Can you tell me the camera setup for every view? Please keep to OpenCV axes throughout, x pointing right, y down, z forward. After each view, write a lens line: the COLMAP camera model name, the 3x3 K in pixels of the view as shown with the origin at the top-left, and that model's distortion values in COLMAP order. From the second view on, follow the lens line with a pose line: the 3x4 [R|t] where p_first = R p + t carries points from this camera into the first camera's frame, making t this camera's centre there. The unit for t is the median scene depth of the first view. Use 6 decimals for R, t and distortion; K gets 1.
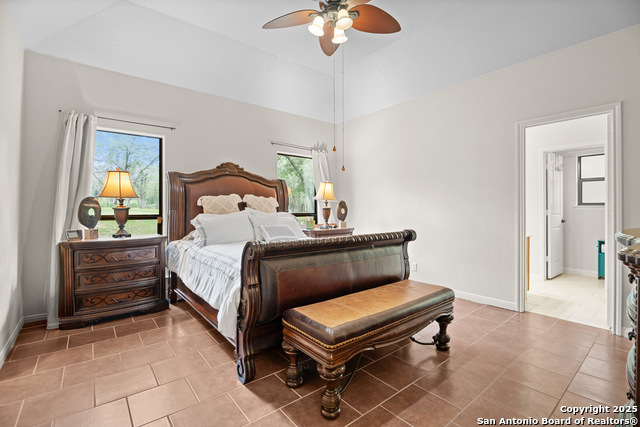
lens RADIAL K [[294.9, 0, 322.1], [0, 294.9, 208.1], [0, 0, 1]] dist [-0.003200, -0.000475]
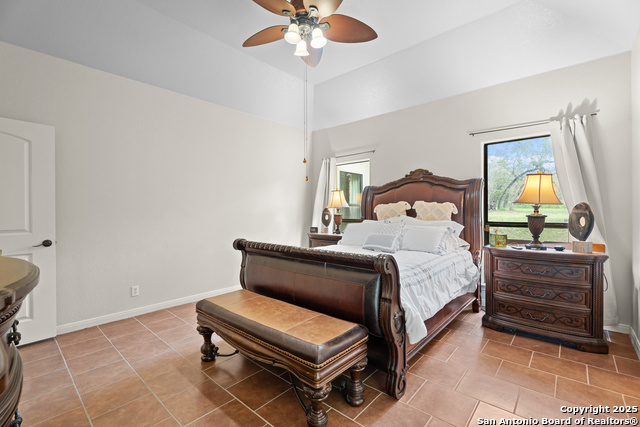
lens RADIAL K [[282.9, 0, 320.0], [0, 282.9, 213.5], [0, 0, 1]] dist [-0.002434, -0.000180]
pose [[0.159088, -0.002836, -0.987260, 0.753967], [-0.004386, 0.999984, -0.003580, -0.001280], [0.987255, 0.004900, 0.159073, 0.689902]]
